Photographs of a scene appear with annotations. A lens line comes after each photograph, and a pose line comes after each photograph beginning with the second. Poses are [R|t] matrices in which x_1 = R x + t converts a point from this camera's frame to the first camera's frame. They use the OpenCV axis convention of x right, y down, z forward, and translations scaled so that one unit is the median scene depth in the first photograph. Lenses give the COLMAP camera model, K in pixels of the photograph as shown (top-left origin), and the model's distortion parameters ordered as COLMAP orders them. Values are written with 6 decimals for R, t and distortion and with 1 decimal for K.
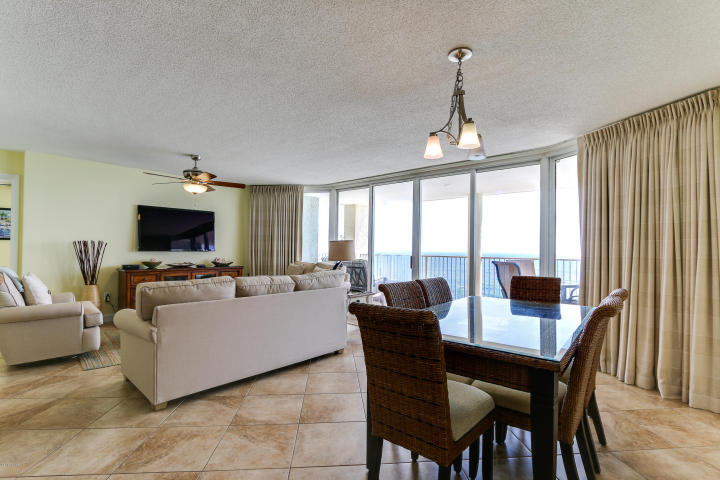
lens RADIAL K [[330.0, 0, 359.3], [0, 330.0, 245.1], [0, 0, 1]] dist [-0.019623, 0.000437]
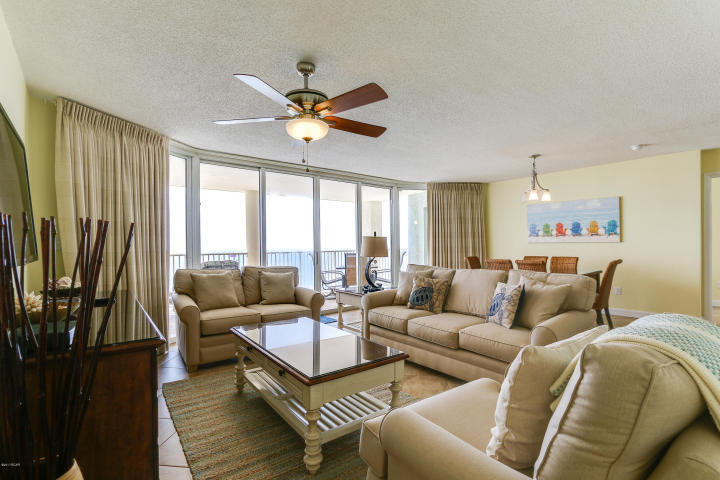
lens RADIAL K [[330.0, 0, 359.3], [0, 330.0, 245.1], [0, 0, 1]] dist [-0.019623, 0.000437]
pose [[0.187988, -0.012081, 0.982097, -0.819797], [-0.001729, 0.999919, 0.012631, -0.001349], [-0.982170, -0.004072, 0.187952, 0.683487]]
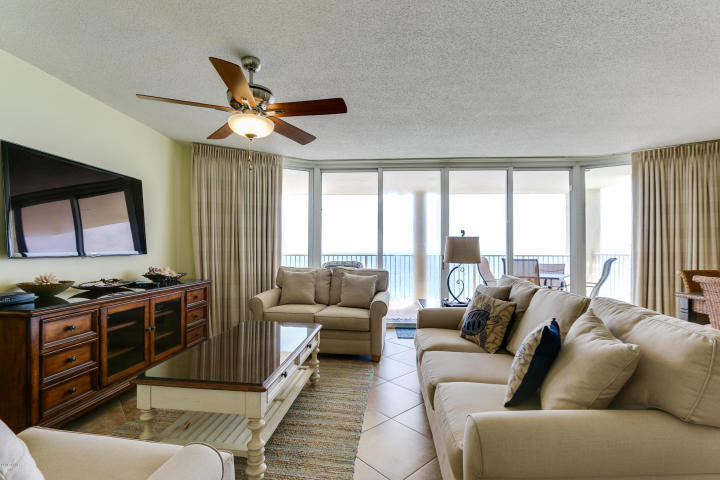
lens RADIAL K [[330.0, 0, 359.3], [0, 330.0, 245.1], [0, 0, 1]] dist [-0.019623, 0.000437]
pose [[0.801804, -0.003502, 0.597577, -0.550661], [-0.000653, 0.999977, 0.006736, 0.000045], [-0.597587, -0.005792, 0.801783, 0.423116]]
